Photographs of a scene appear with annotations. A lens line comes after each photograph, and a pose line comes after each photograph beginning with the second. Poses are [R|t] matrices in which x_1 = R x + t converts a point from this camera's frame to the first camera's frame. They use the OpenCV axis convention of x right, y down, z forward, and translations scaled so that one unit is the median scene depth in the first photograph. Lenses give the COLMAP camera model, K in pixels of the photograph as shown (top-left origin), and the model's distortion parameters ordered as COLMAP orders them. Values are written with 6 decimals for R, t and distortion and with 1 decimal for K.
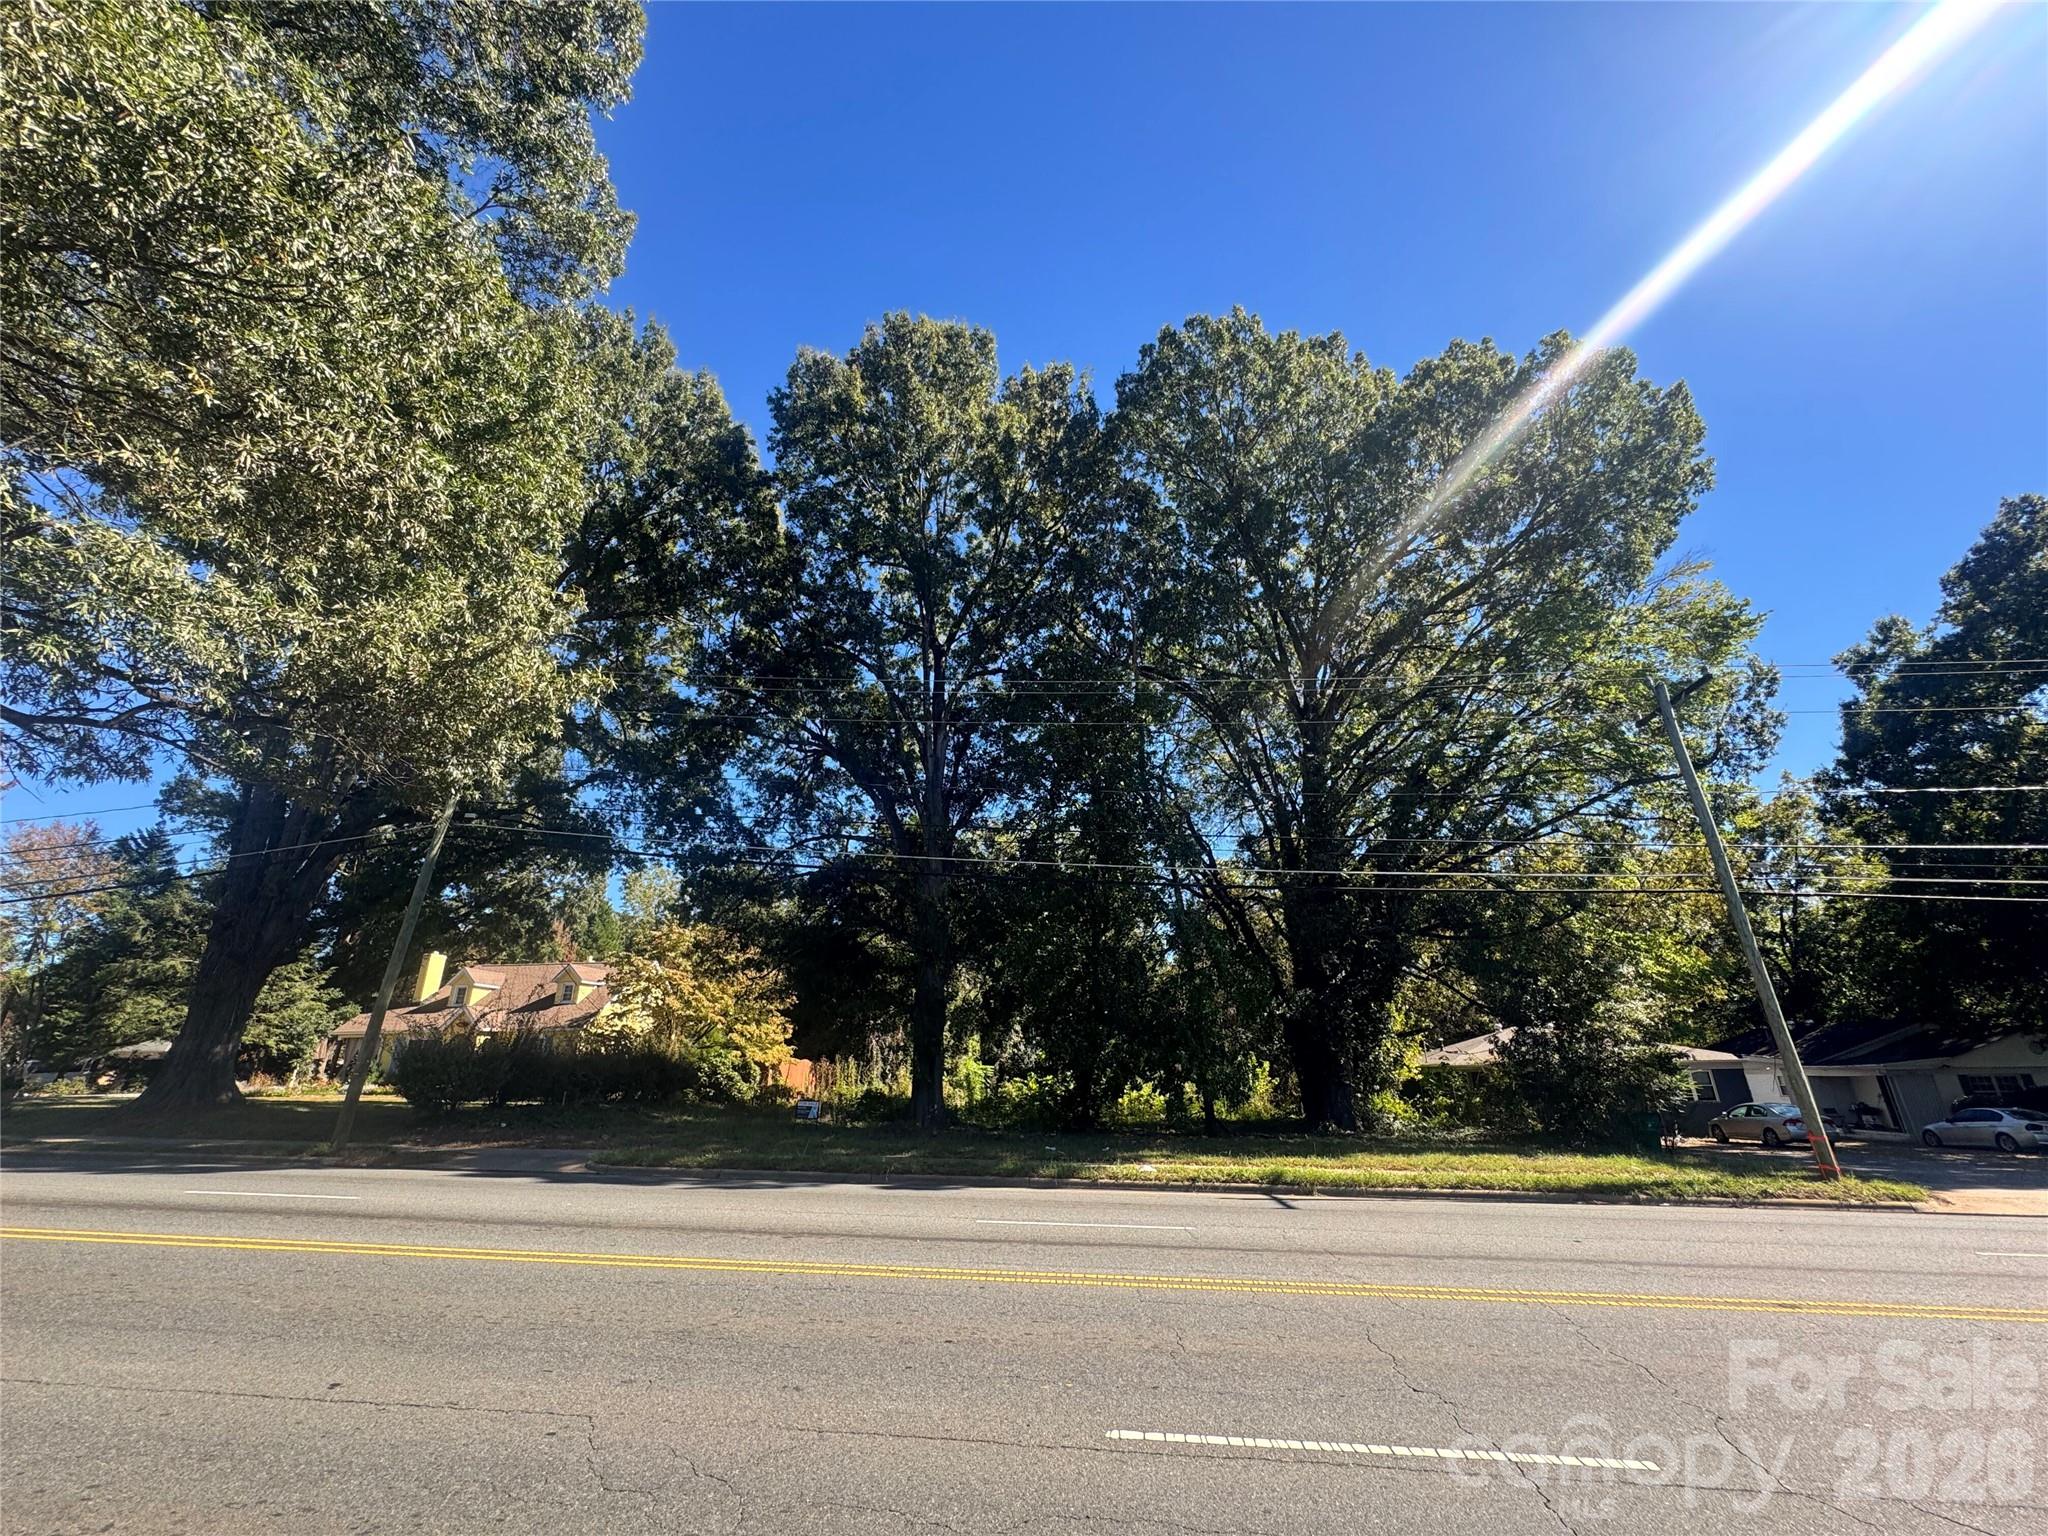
lens RADIAL K [[821.9, 0, 1021.6], [0, 821.9, 774.8], [0, 0, 1]] dist [-0.004093, 0.000668]
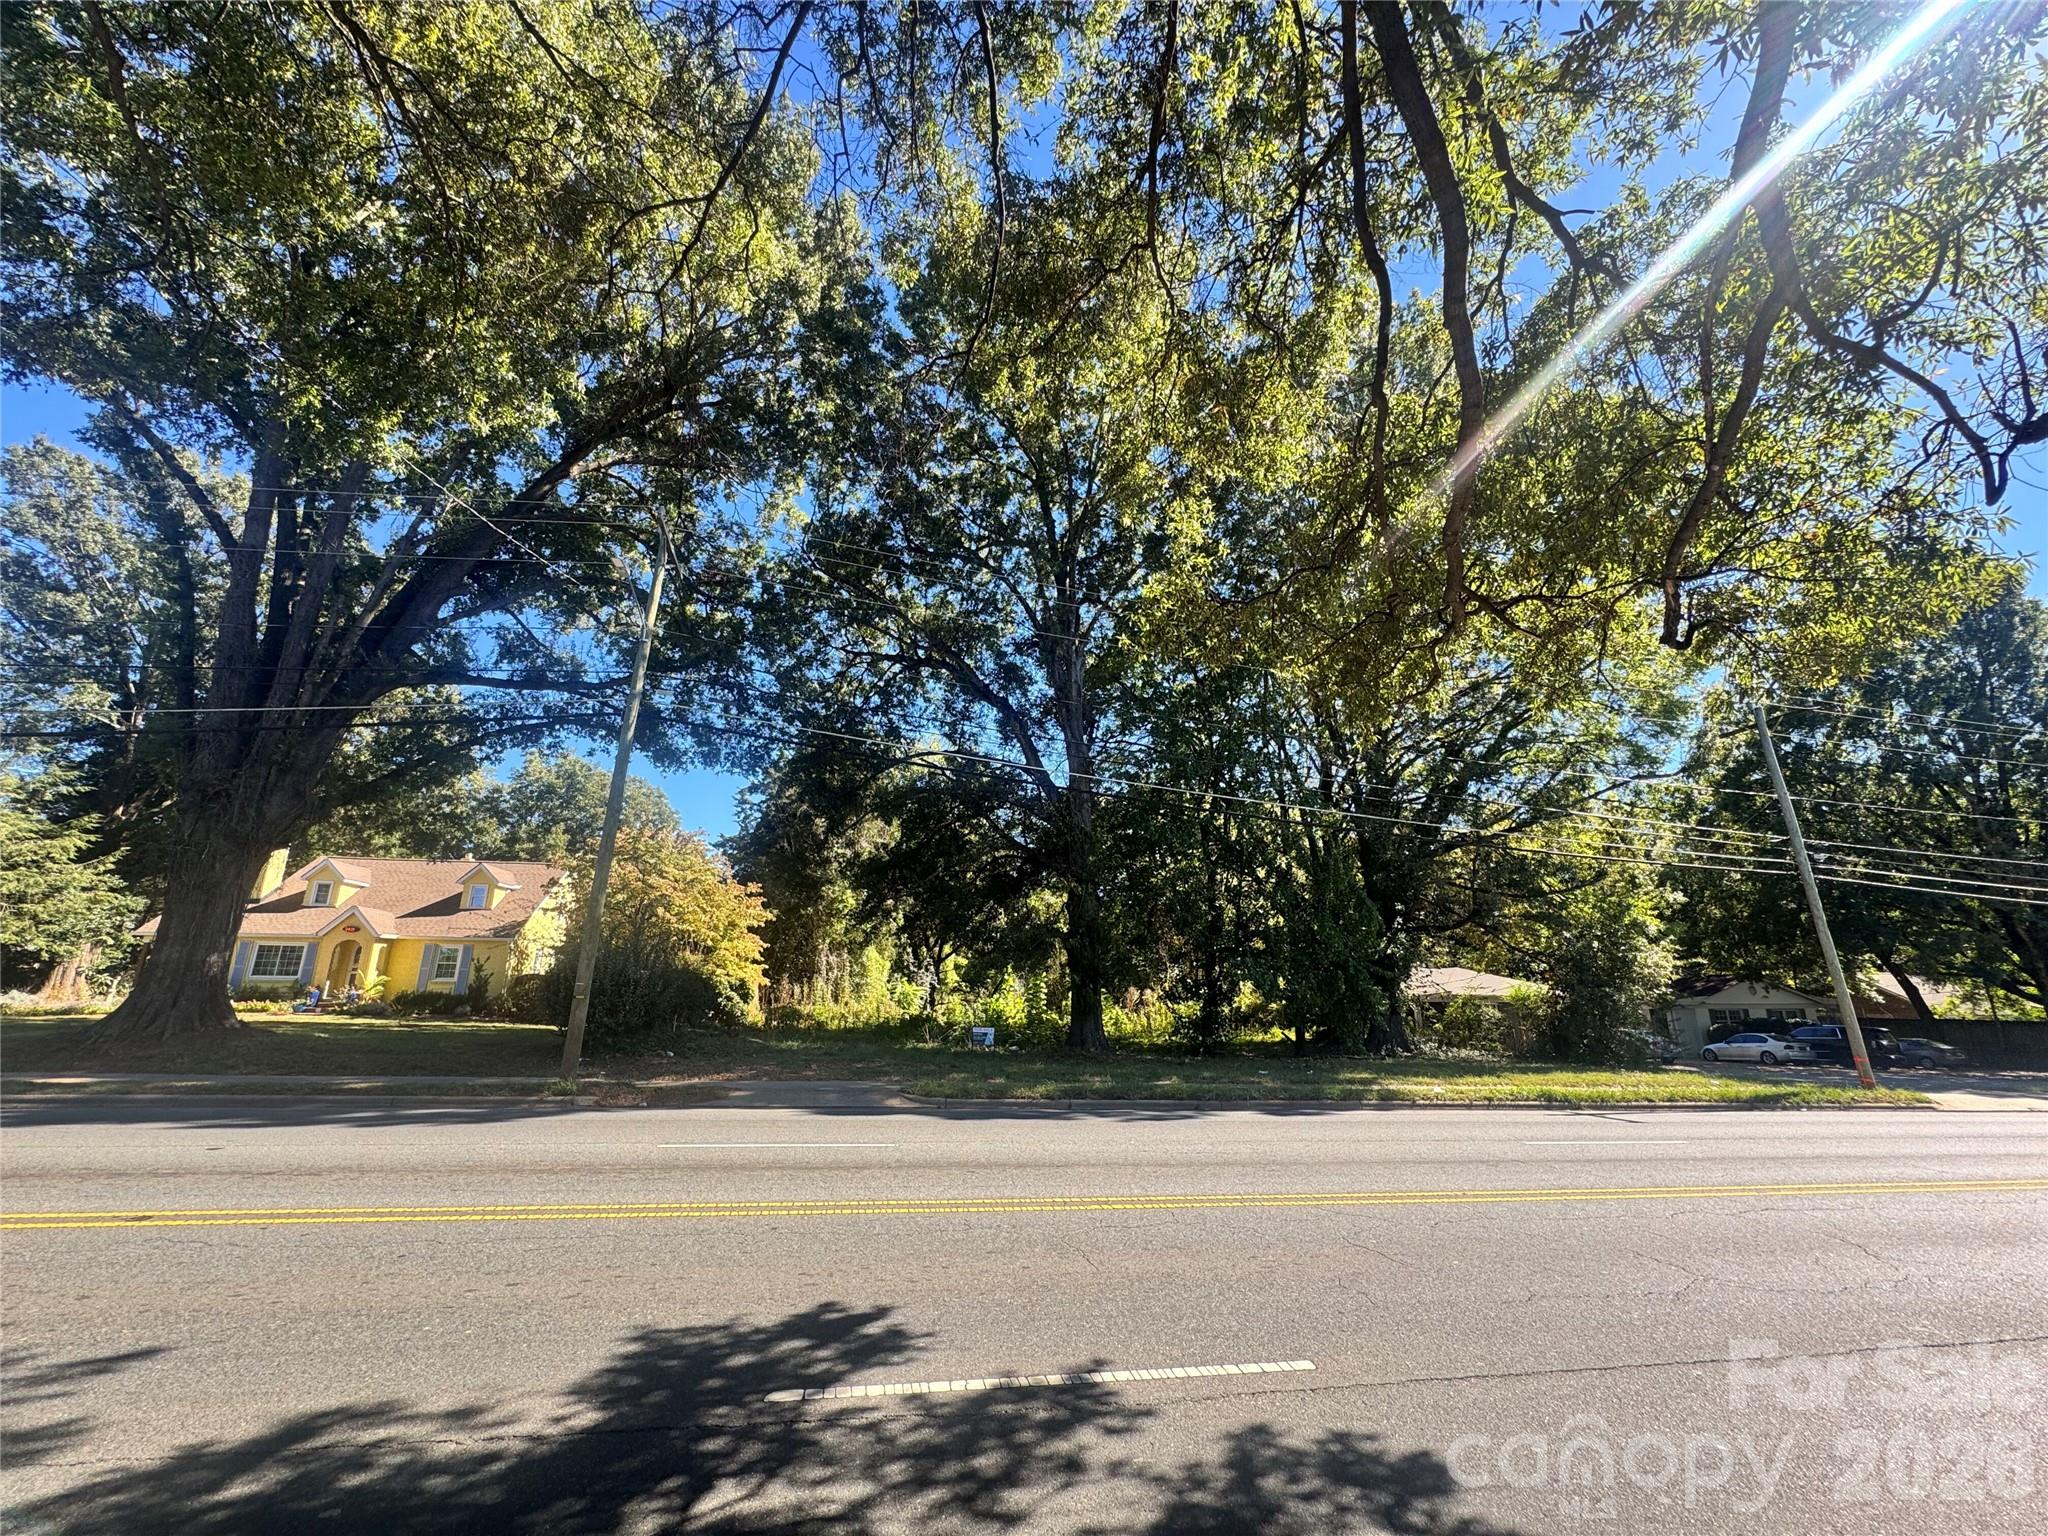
lens RADIAL K [[821.9, 0, 1025.4], [0, 821.9, 762.1], [0, 0, 1]] dist [-0.004093, 0.000668]
pose [[0.951623, 0.097237, 0.291478, -0.535884], [-0.118676, 0.991310, 0.056753, 0.029938], [-0.283426, -0.088599, 0.954893, 0.097238]]
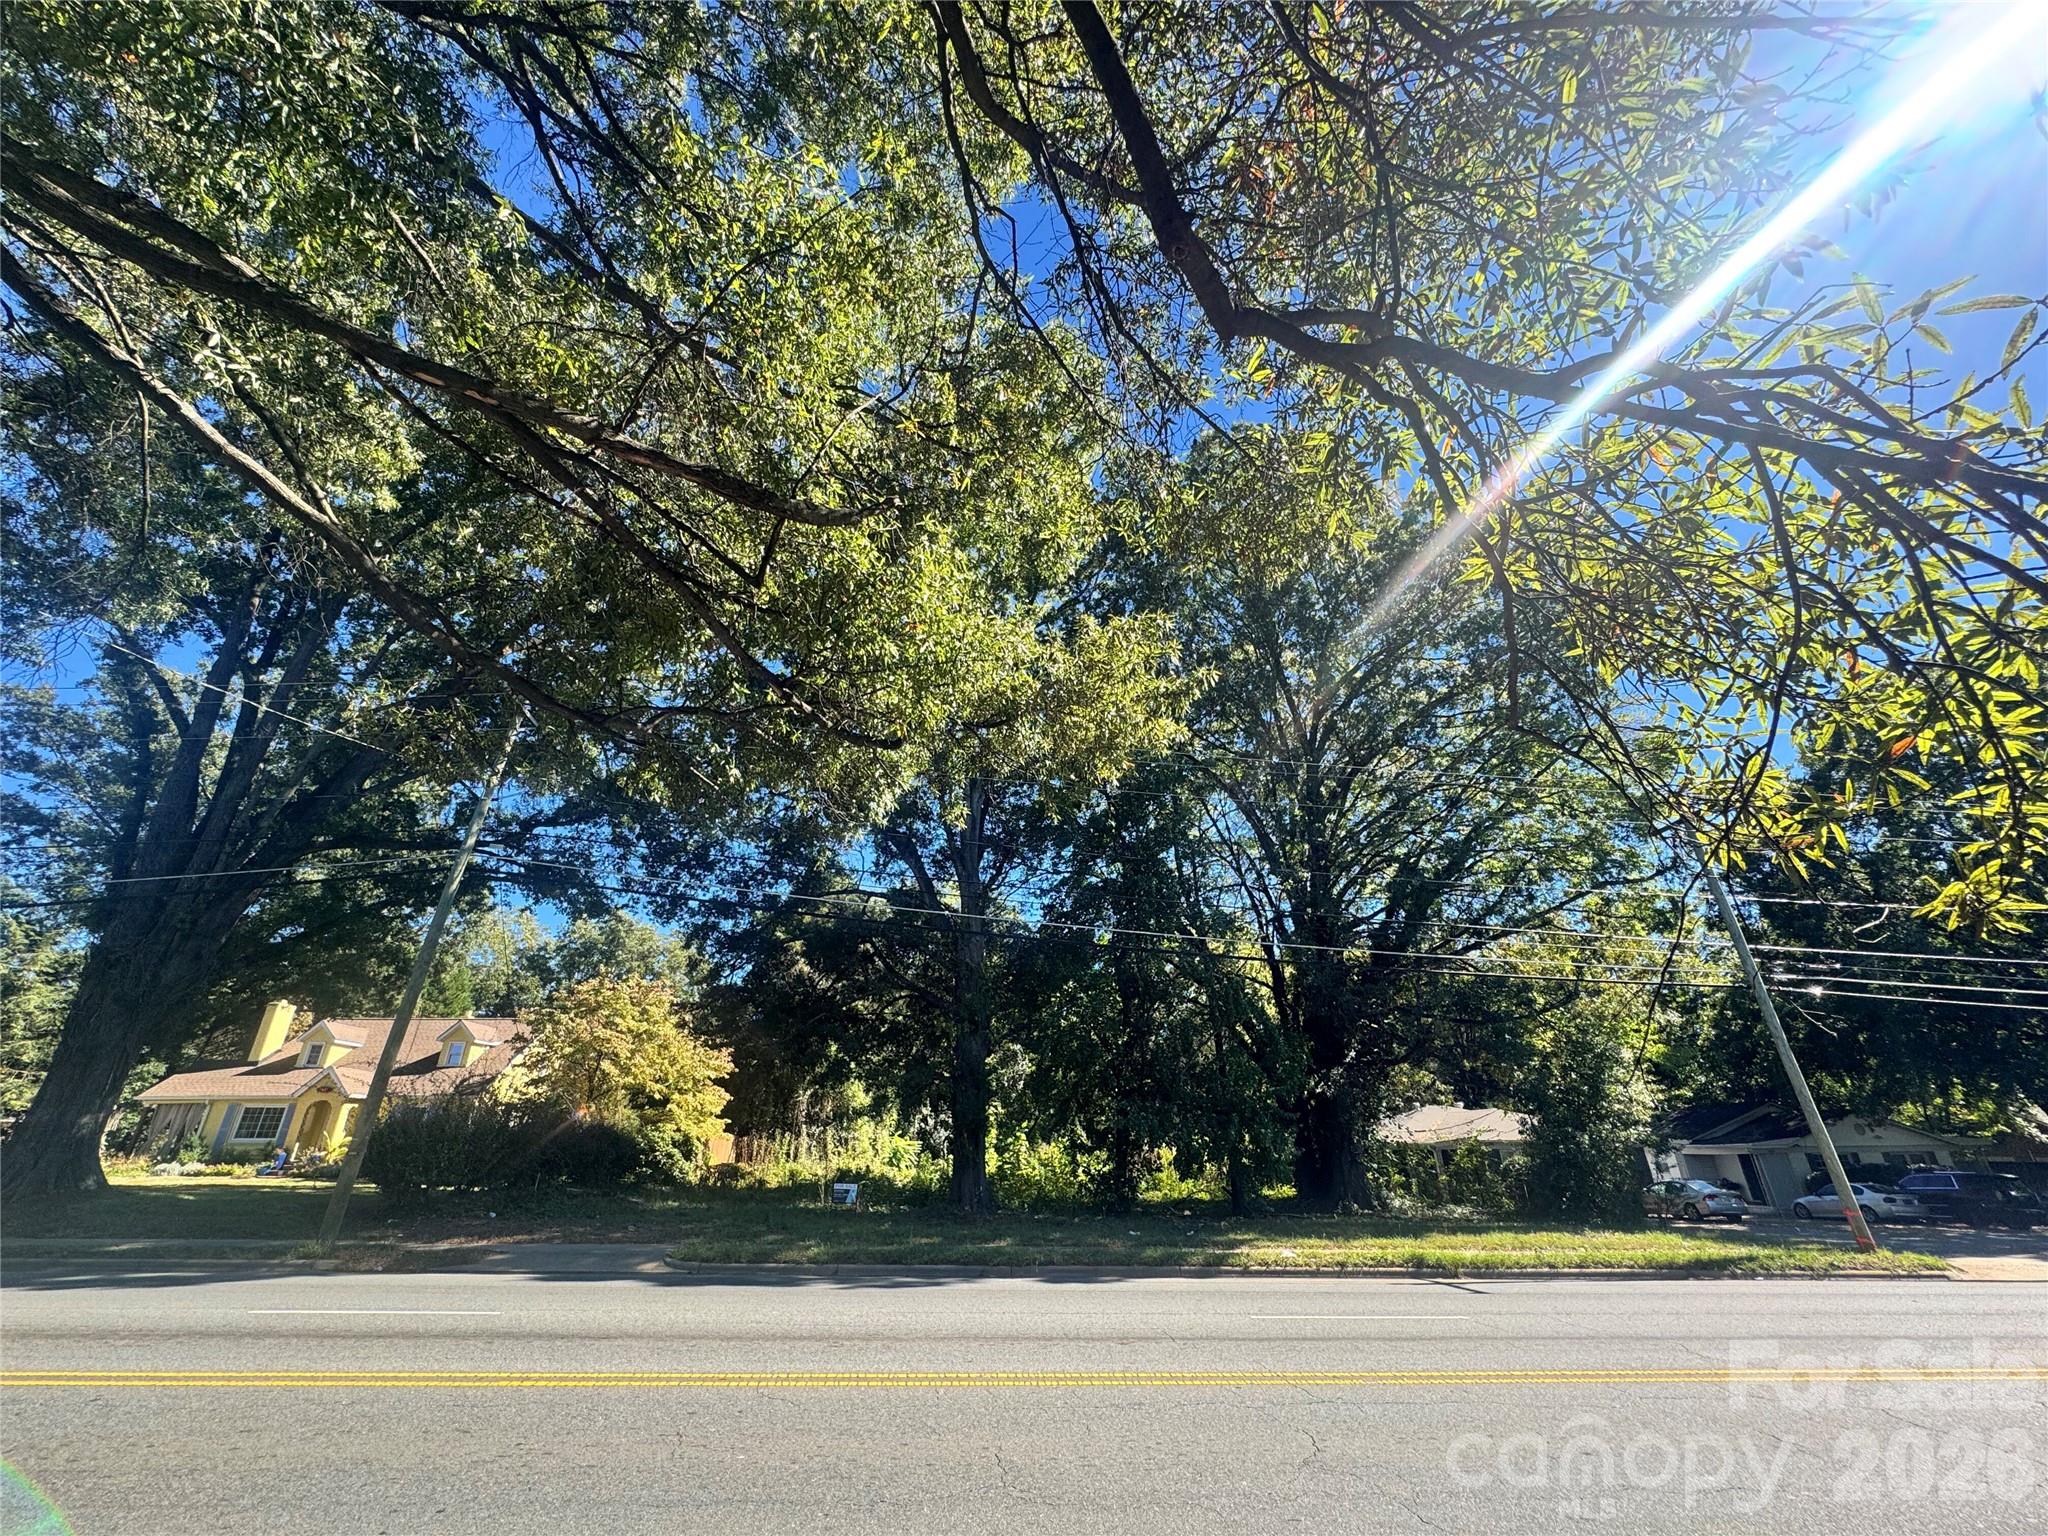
lens RADIAL K [[821.9, 0, 1023.8], [0, 821.9, 767.4], [0, 0, 1]] dist [-0.004093, 0.000668]
pose [[0.981465, 0.082074, 0.173174, -0.267940], [-0.066784, 0.993484, -0.092357, 0.010116], [-0.179626, 0.079080, 0.980551, 0.035837]]
